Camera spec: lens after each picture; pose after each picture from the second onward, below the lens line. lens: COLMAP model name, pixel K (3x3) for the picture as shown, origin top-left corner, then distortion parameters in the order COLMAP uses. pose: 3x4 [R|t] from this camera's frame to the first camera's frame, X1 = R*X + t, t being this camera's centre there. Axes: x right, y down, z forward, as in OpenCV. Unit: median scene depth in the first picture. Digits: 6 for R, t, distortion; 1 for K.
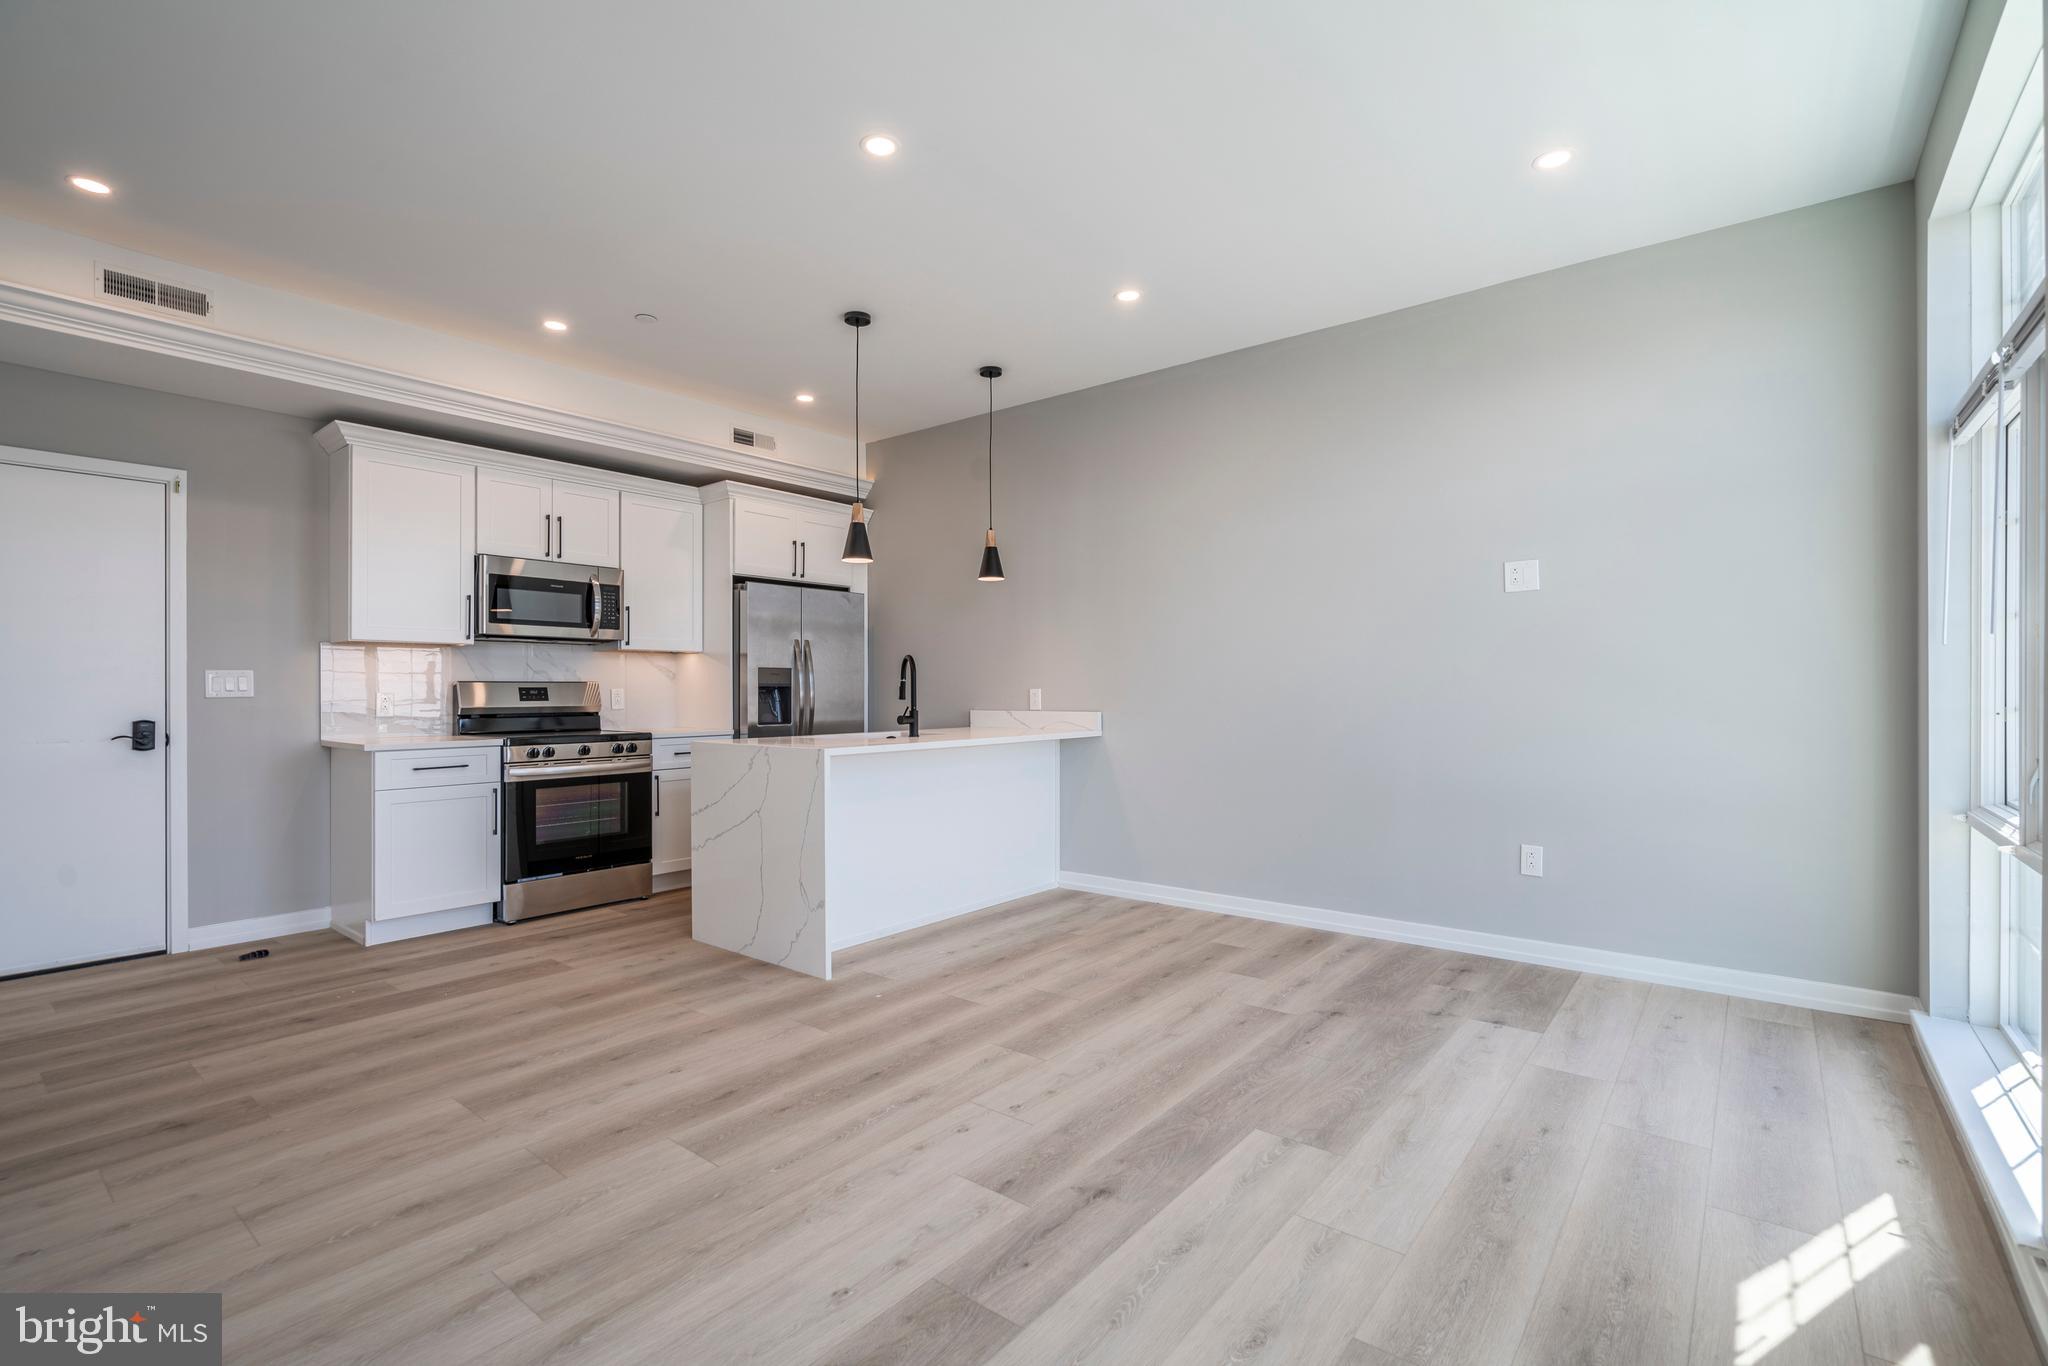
lens RADIAL K [[929.0, 0, 1016.8], [0, 929.0, 685.6], [0, 0, 1]] dist [-0.002309, 0.000436]
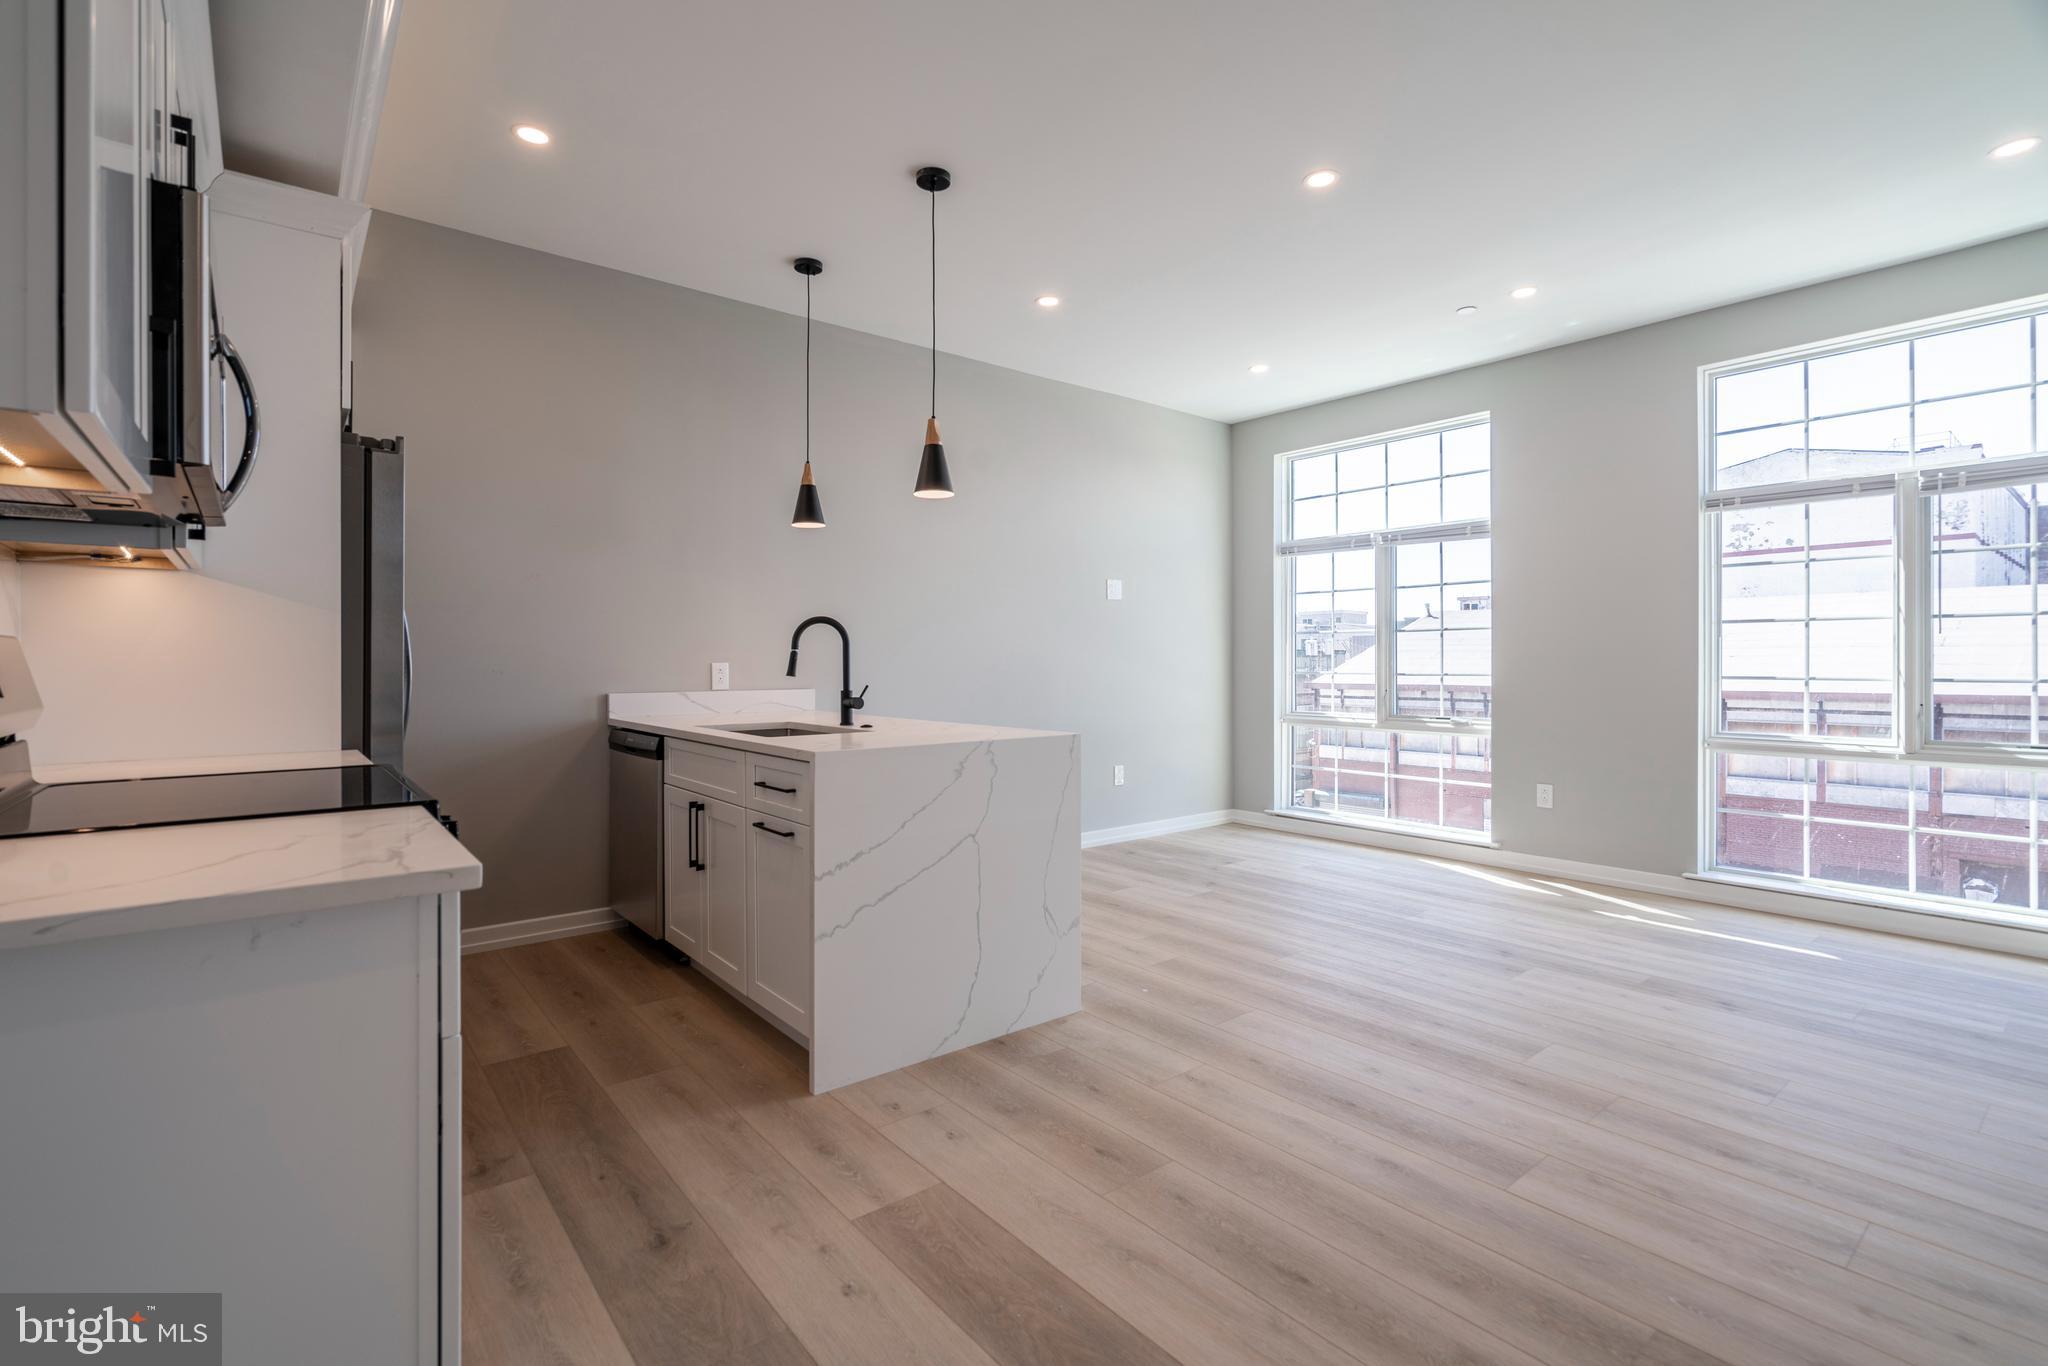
lens RADIAL K [[929.0, 0, 1016.8], [0, 929.0, 685.6], [0, 0, 1]] dist [-0.002309, 0.000436]
pose [[0.201336, -0.017869, 0.979359, -0.809531], [-0.002882, 0.999818, 0.018834, 0.007895], [-0.979518, -0.006614, 0.201248, 0.701993]]
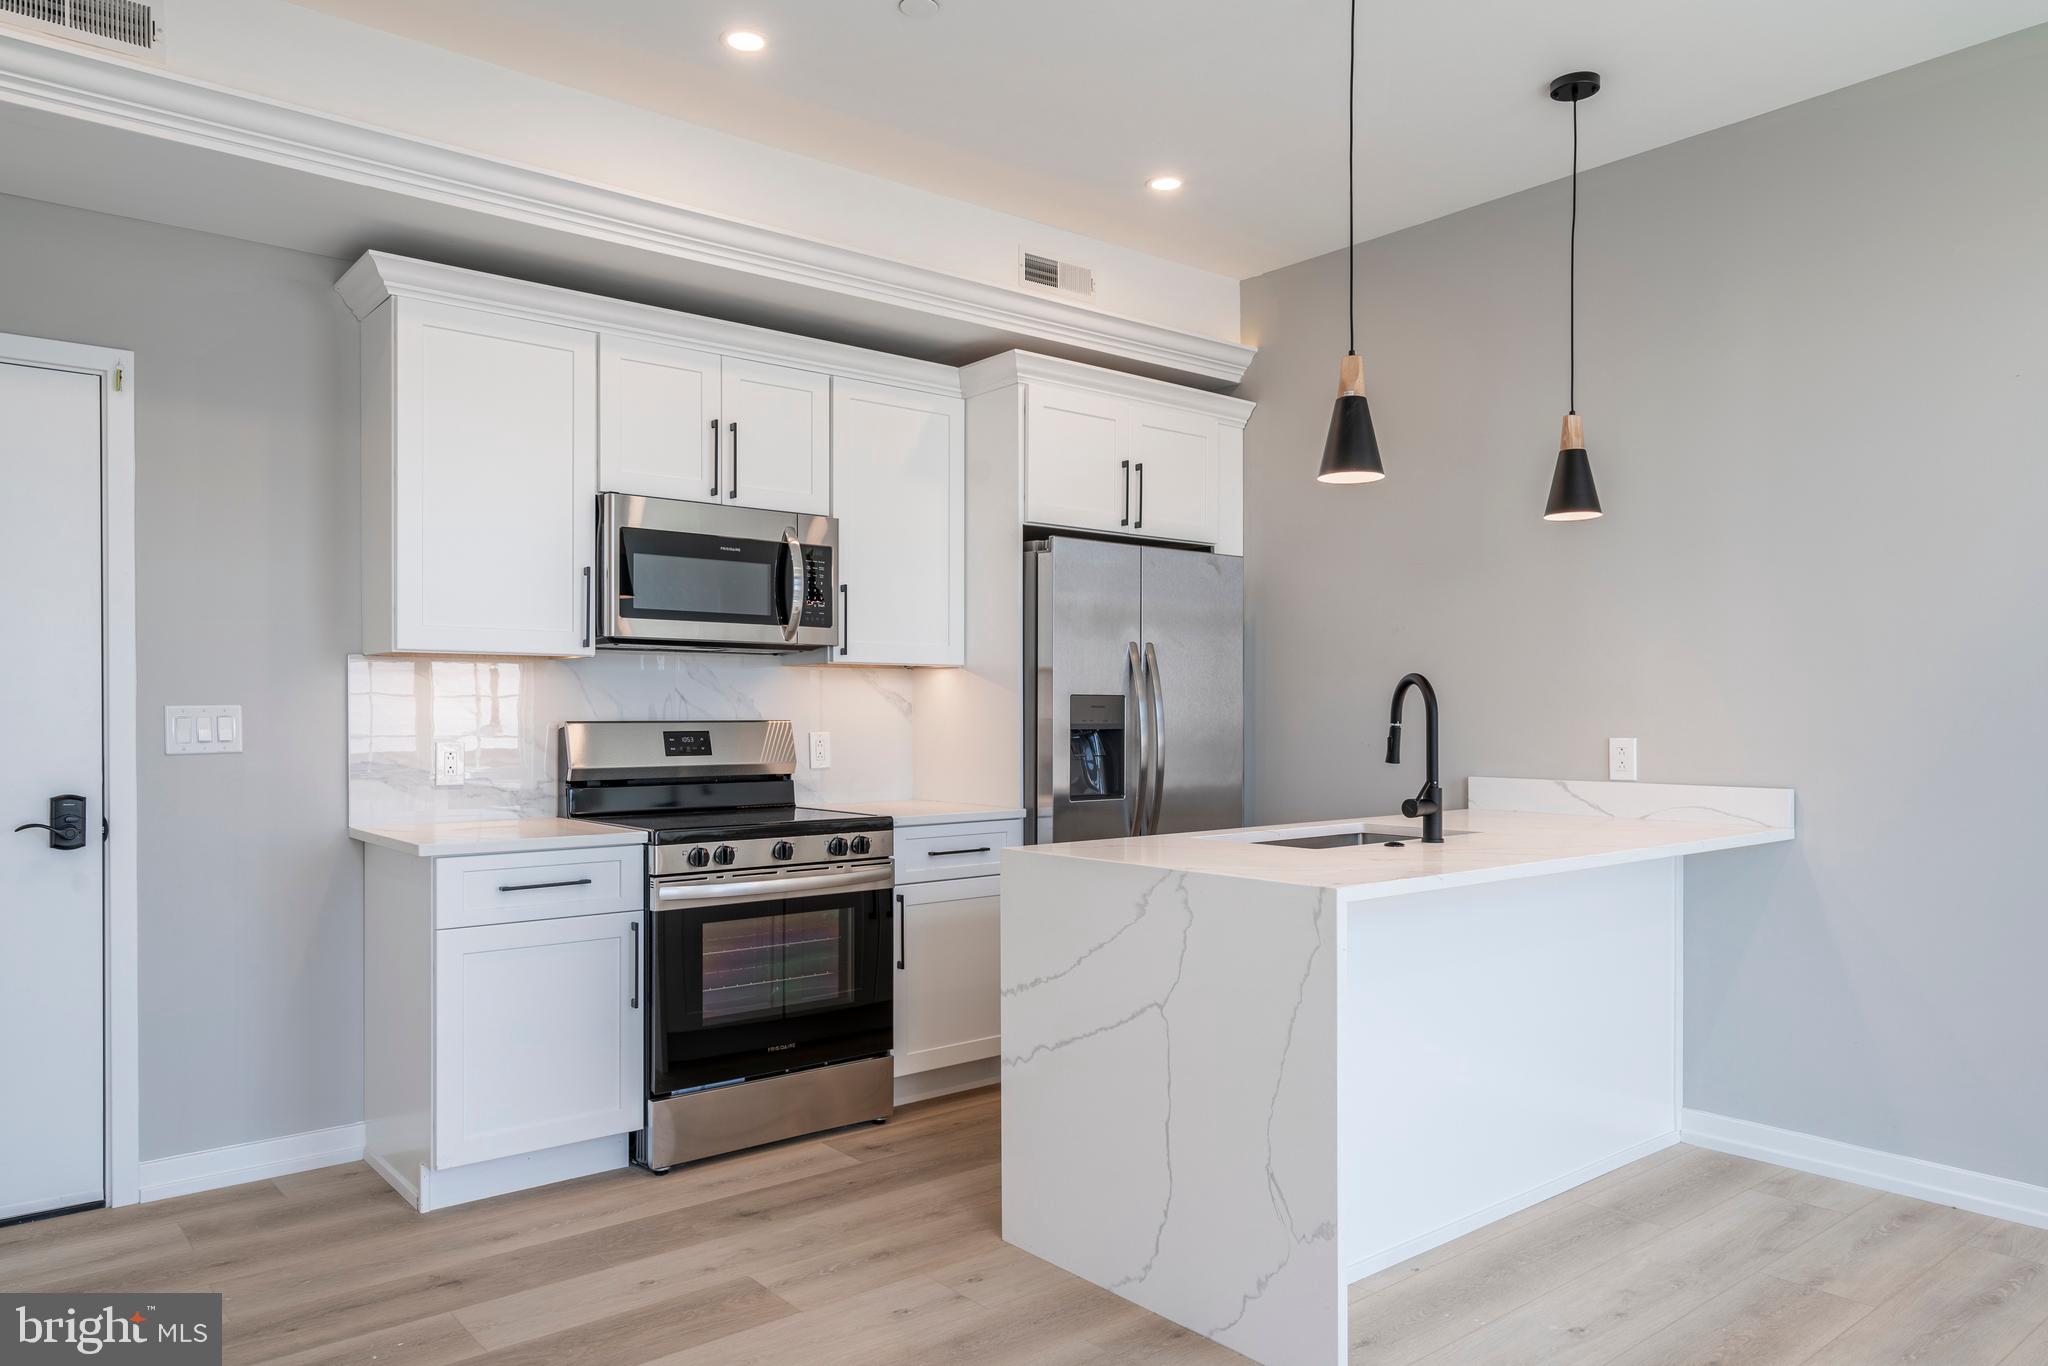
lens RADIAL K [[1372.5, 0, 1021.0], [0, 1372.5, 717.7], [0, 0, 1]] dist [0.003554, 0.000029]
pose [[0.980770, 0.003471, -0.195137, -0.179586], [-0.001752, 0.999958, 0.008980, -0.015743], [0.195160, -0.008466, 0.980735, 0.251660]]
